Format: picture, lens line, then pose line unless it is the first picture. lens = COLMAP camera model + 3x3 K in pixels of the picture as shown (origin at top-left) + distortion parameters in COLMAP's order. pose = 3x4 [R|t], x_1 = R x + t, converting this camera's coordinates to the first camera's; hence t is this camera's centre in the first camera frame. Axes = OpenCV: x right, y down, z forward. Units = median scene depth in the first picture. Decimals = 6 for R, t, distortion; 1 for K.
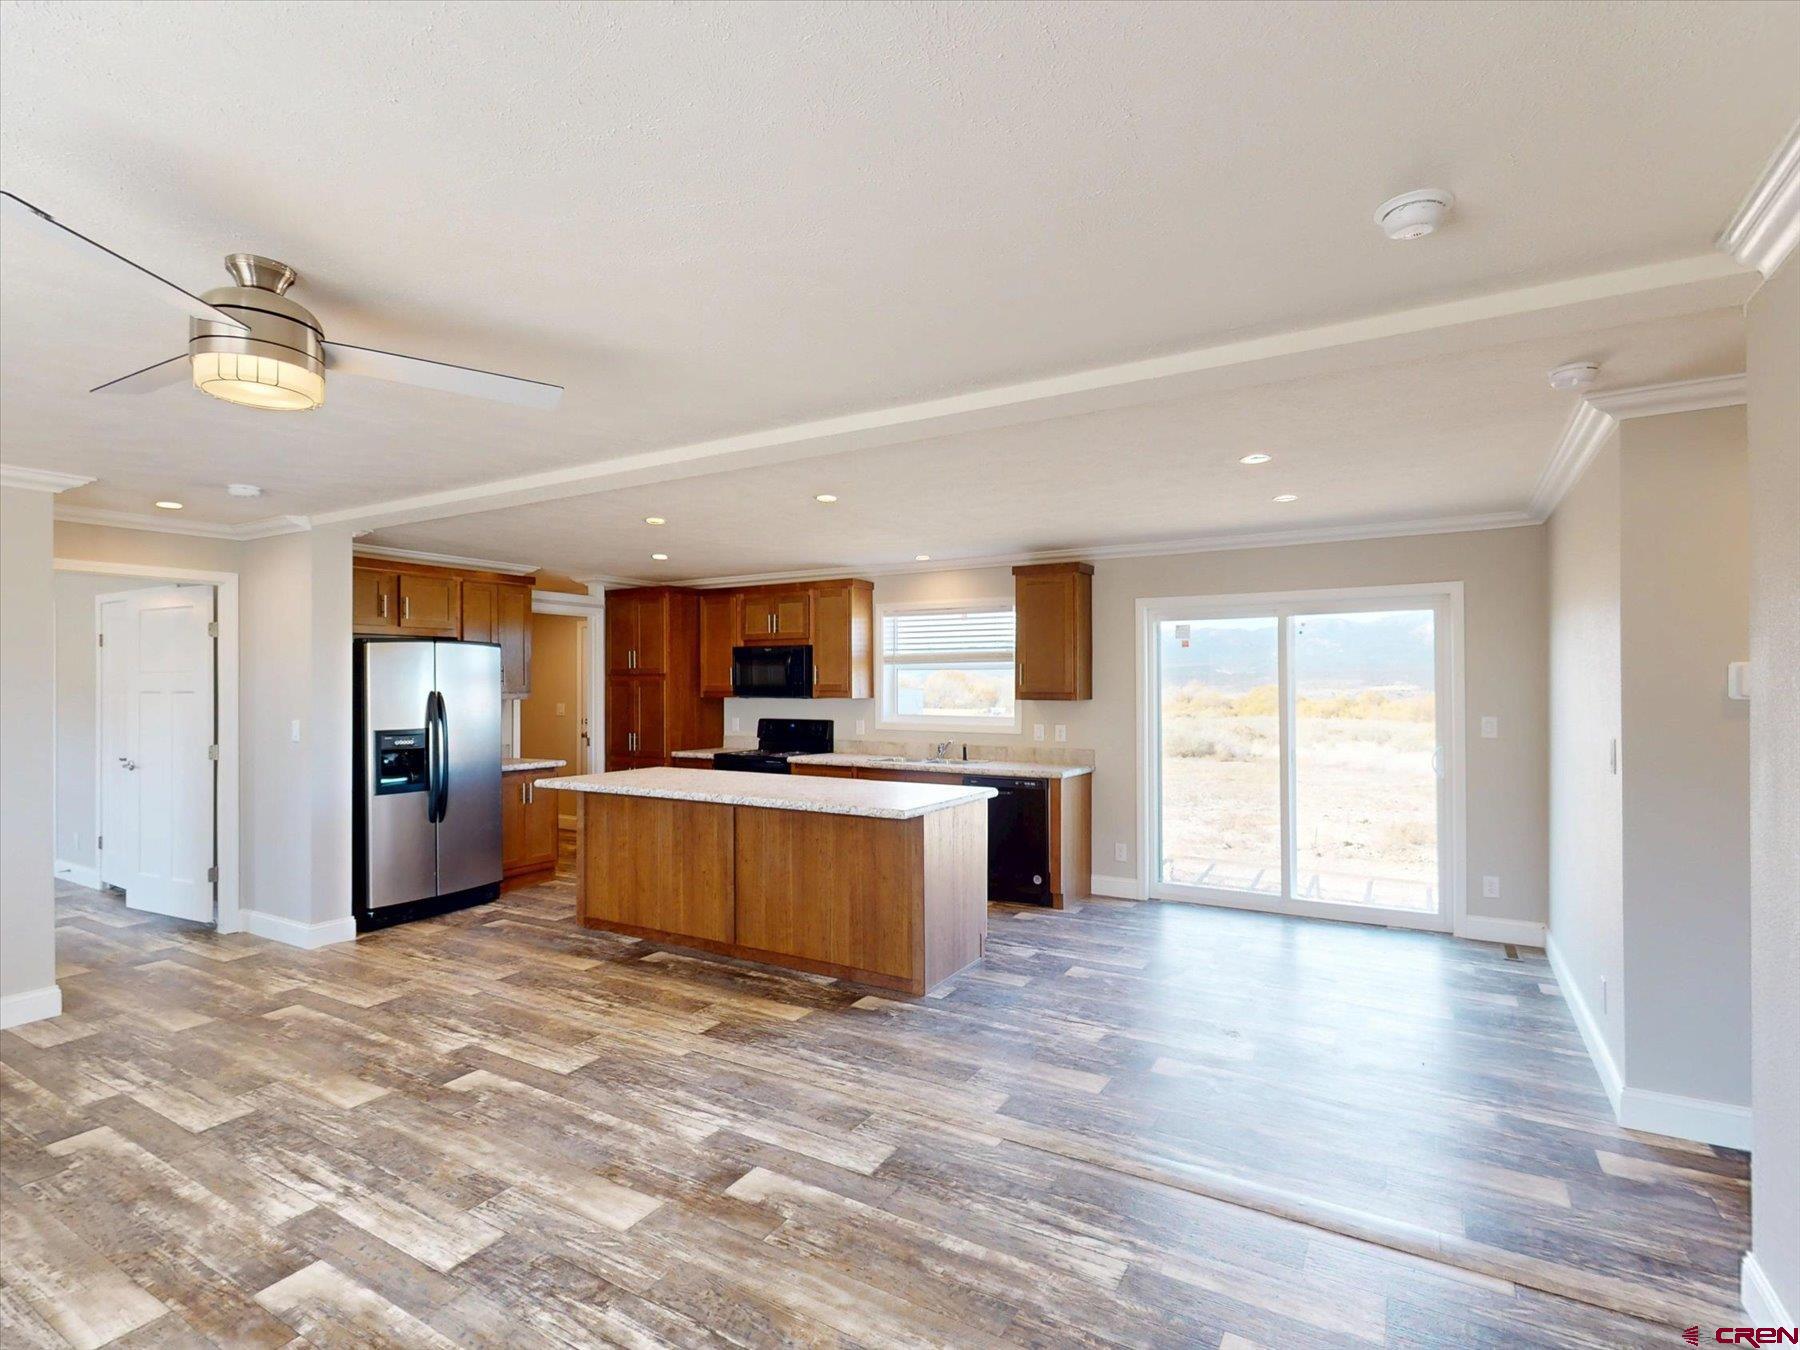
lens RADIAL K [[891.2, 0, 905.1], [0, 891.2, 683.7], [0, 0, 1]] dist [-0.001613, -0.000077]
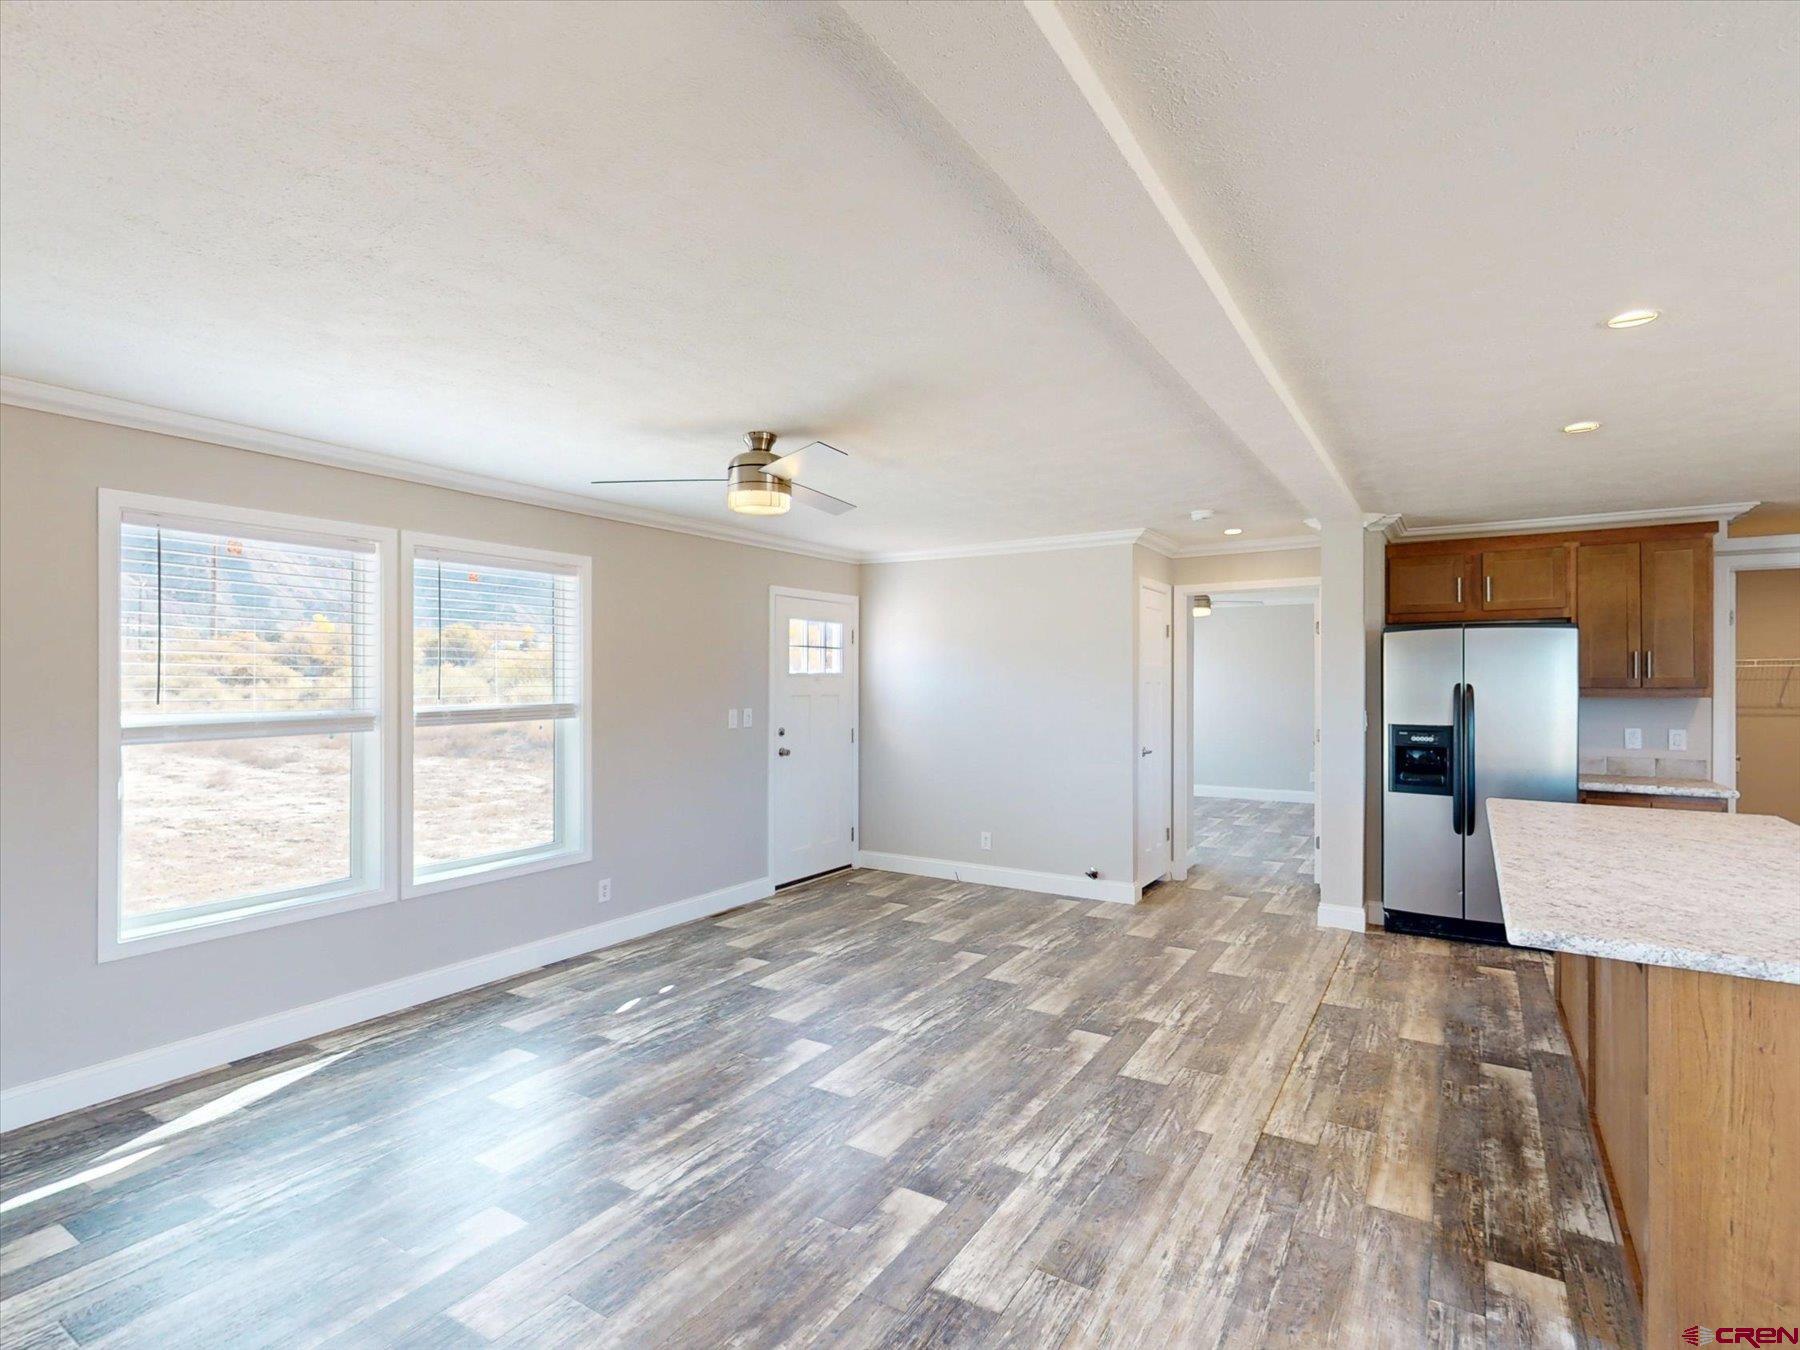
lens RADIAL K [[894.4, 0, 897.6], [0, 894.4, 676.9], [0, 0, 1]] dist [-0.000937, 0.000440]
pose [[-0.035499, 0.001647, -0.999368, 0.470770], [0.000255, 0.999999, 0.001639, 0.000220], [0.999370, -0.000196, -0.035499, 0.613977]]
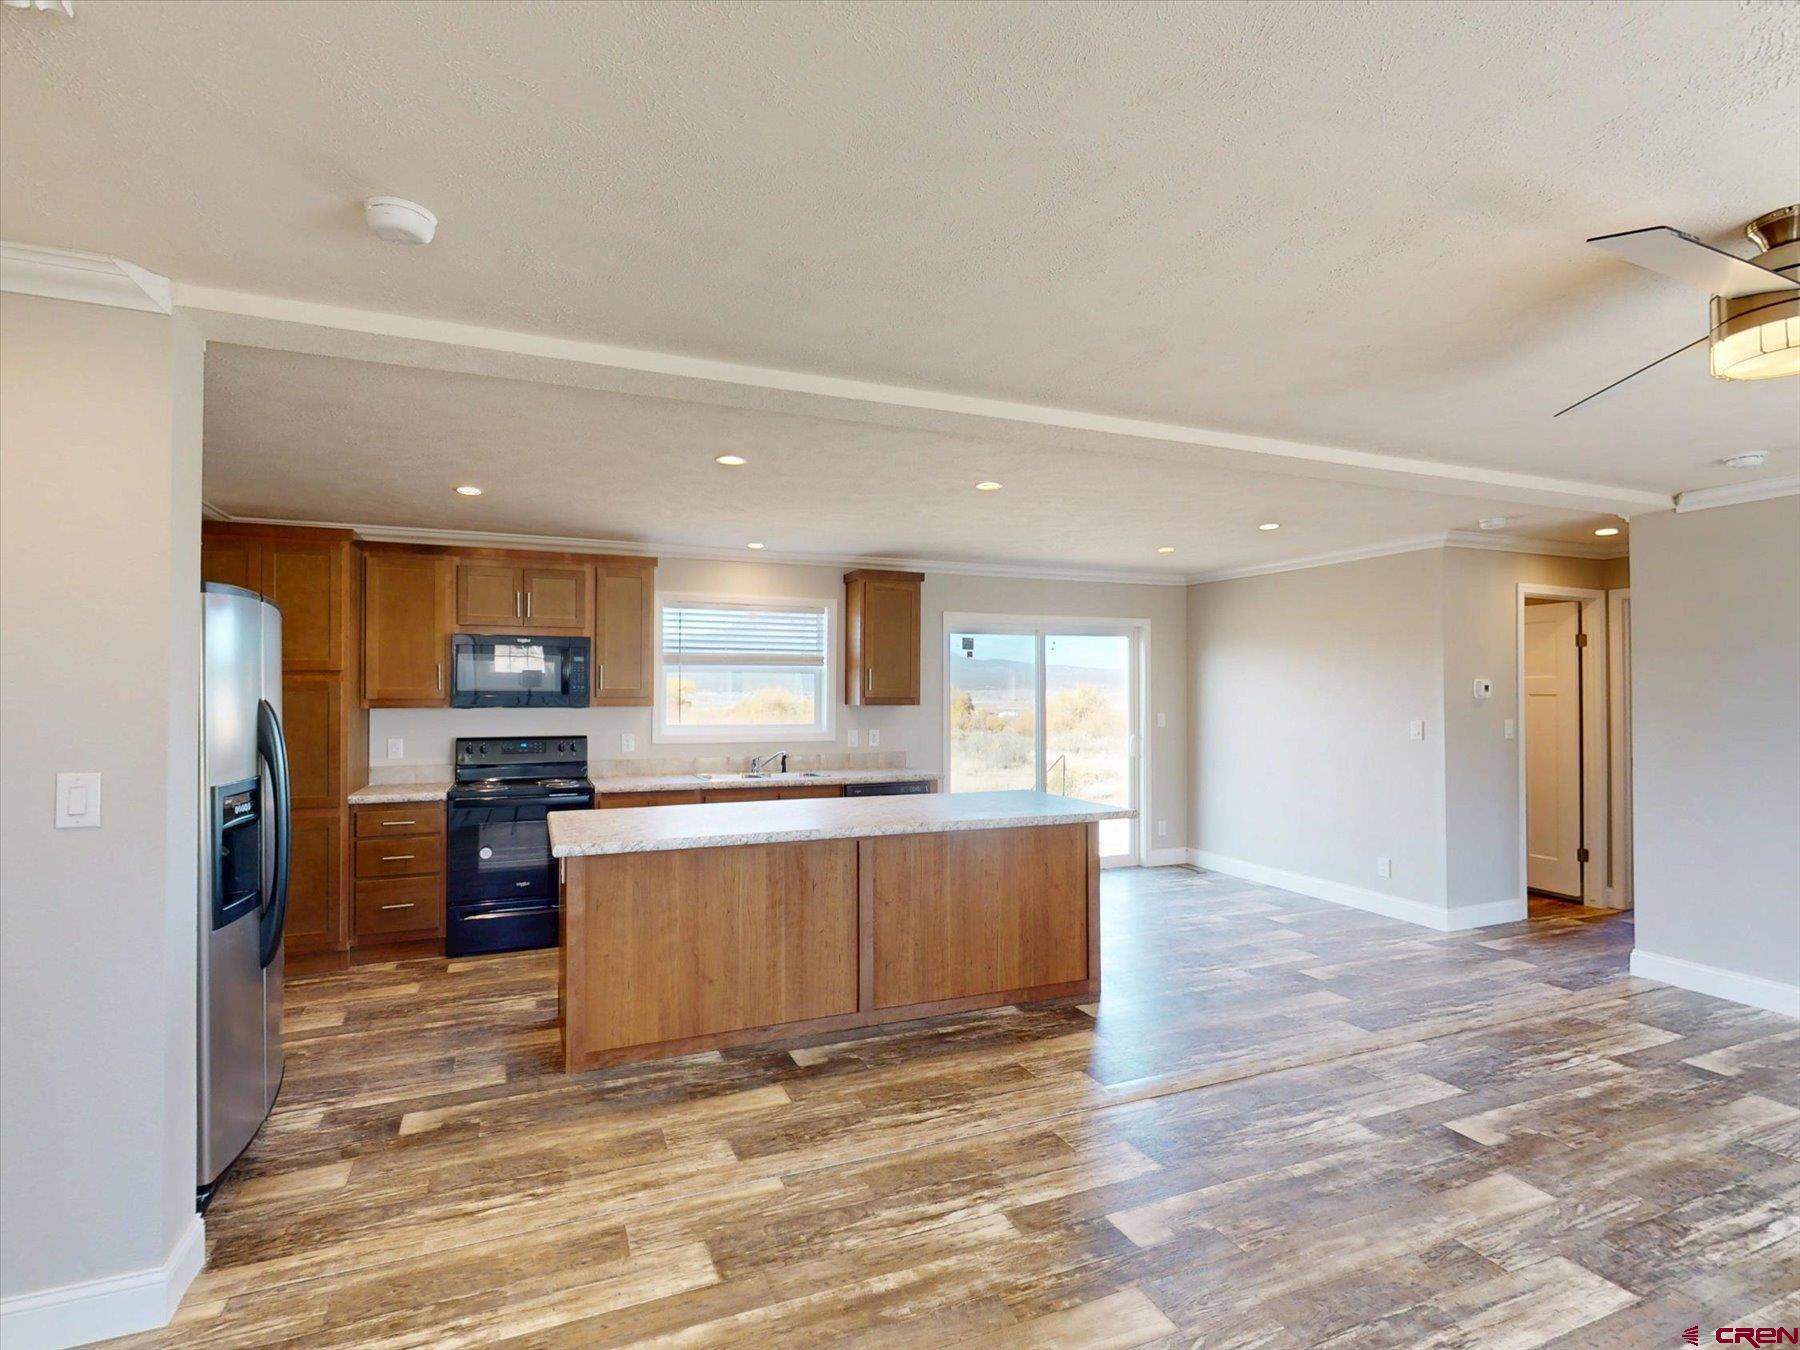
lens RADIAL K [[893.2, 0, 900.2], [0, 893.2, 678.3], [0, 0, 1]] dist [0.000822, -0.000021]
pose [[0.599916, 0.012835, 0.799960, -0.914685], [-0.001463, 0.999887, -0.014946, 0.004304], [-0.800061, 0.007796, 0.599867, 0.543479]]
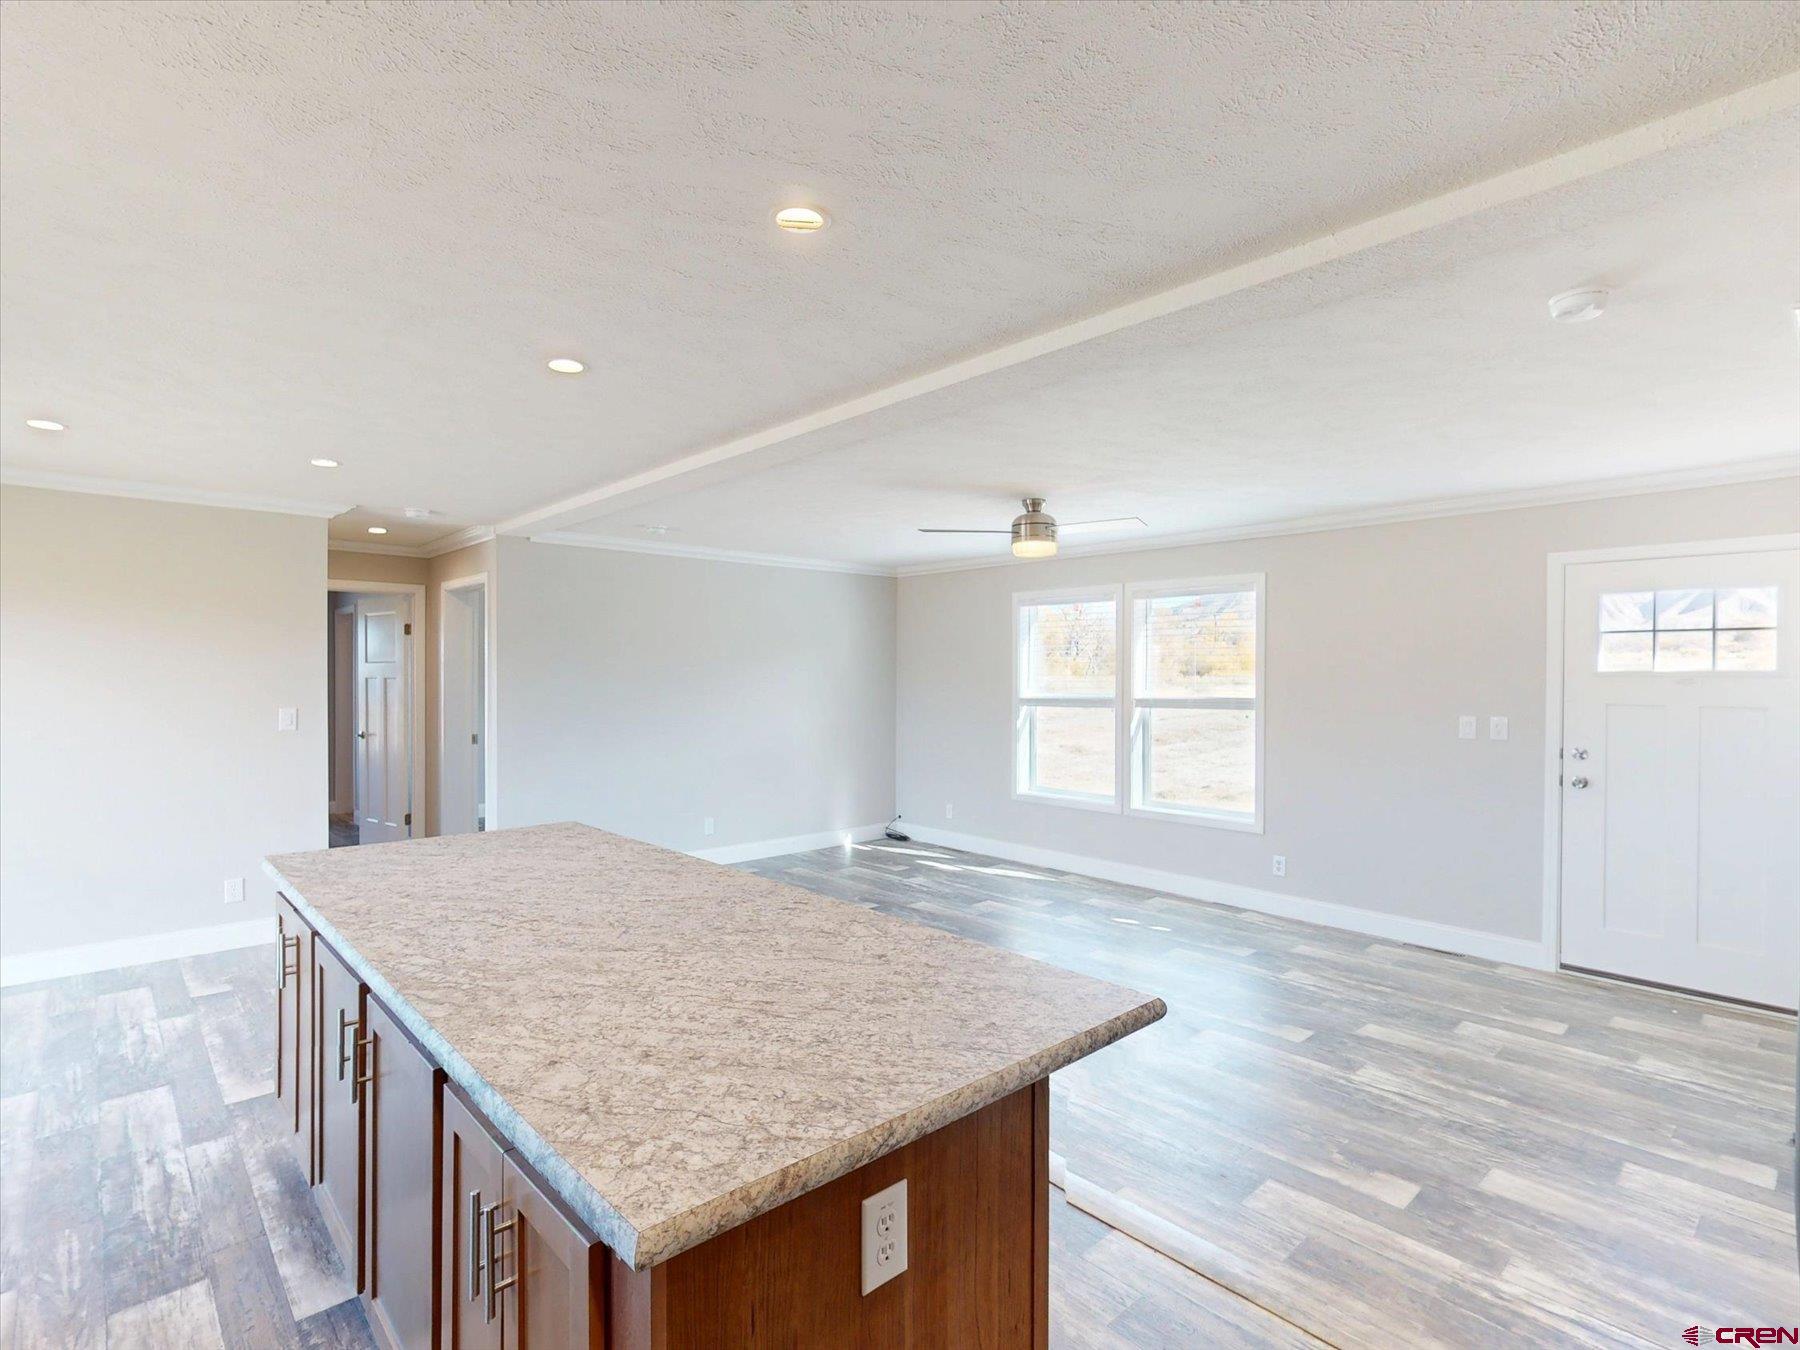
lens RADIAL K [[893.2, 0, 900.2], [0, 893.2, 678.3], [0, 0, 1]] dist [0.000822, -0.000021]
pose [[-0.955862, -0.002362, 0.293805, -0.504812], [-0.001429, 0.999993, 0.003389, 0.001878], [-0.293811, 0.002820, -0.955859, 1.578491]]
